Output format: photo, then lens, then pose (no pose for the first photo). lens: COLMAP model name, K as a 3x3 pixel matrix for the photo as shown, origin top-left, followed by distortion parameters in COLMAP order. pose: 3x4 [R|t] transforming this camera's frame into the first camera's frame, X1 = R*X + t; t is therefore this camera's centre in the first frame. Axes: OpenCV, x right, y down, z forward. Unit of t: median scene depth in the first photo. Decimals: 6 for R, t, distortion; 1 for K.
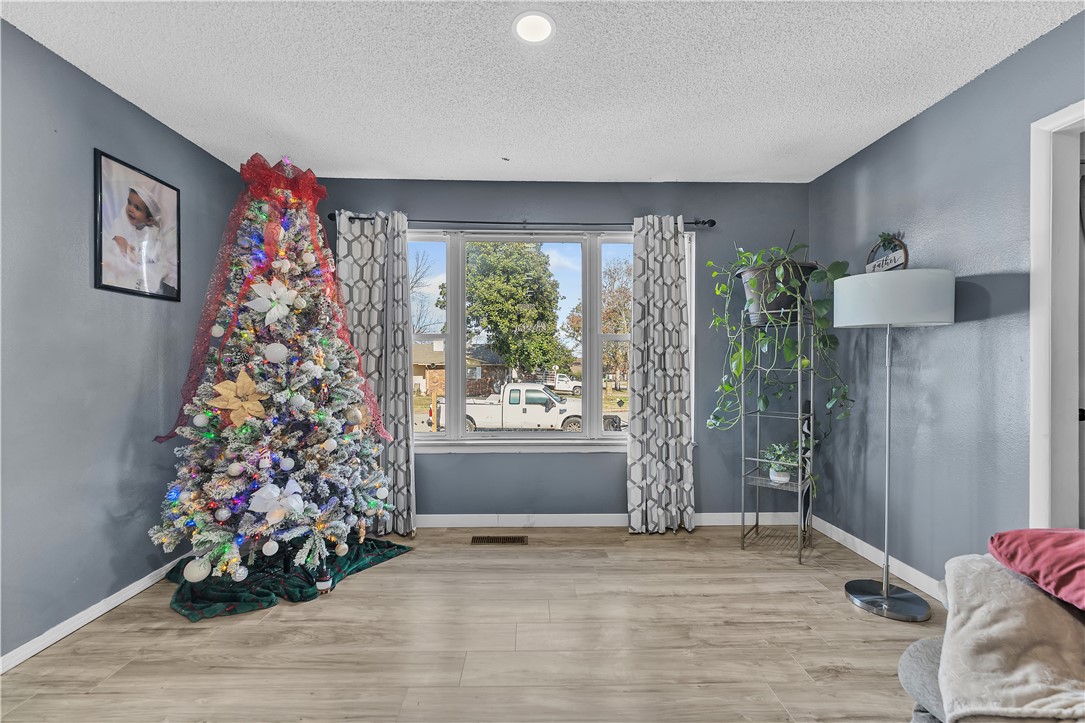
lens RADIAL K [[440.8, 0, 535.7], [0, 440.8, 364.7], [0, 0, 1]] dist [0.000549, 0.000131]
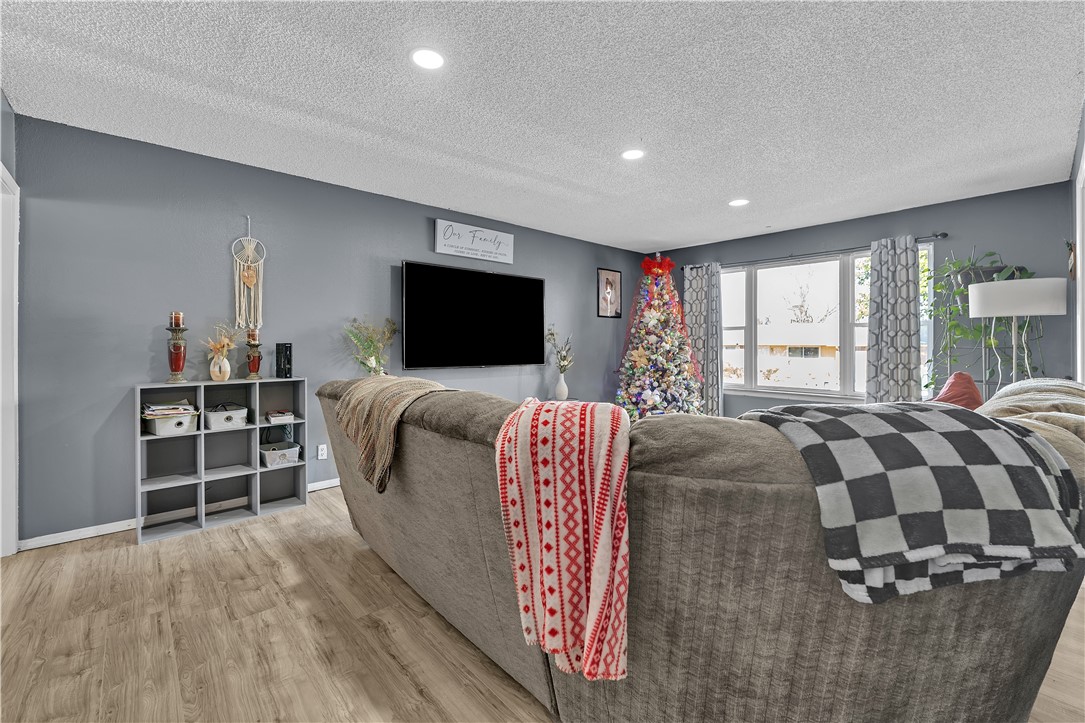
lens RADIAL K [[440.8, 0, 541.7], [0, 440.8, 351.1], [0, 0, 1]] dist [0.000549, 0.000131]
pose [[0.657140, 0.011217, -0.753685, 0.831528], [-0.001981, 0.999912, 0.013154, 0.008121], [0.753766, -0.007151, 0.657104, -1.044751]]
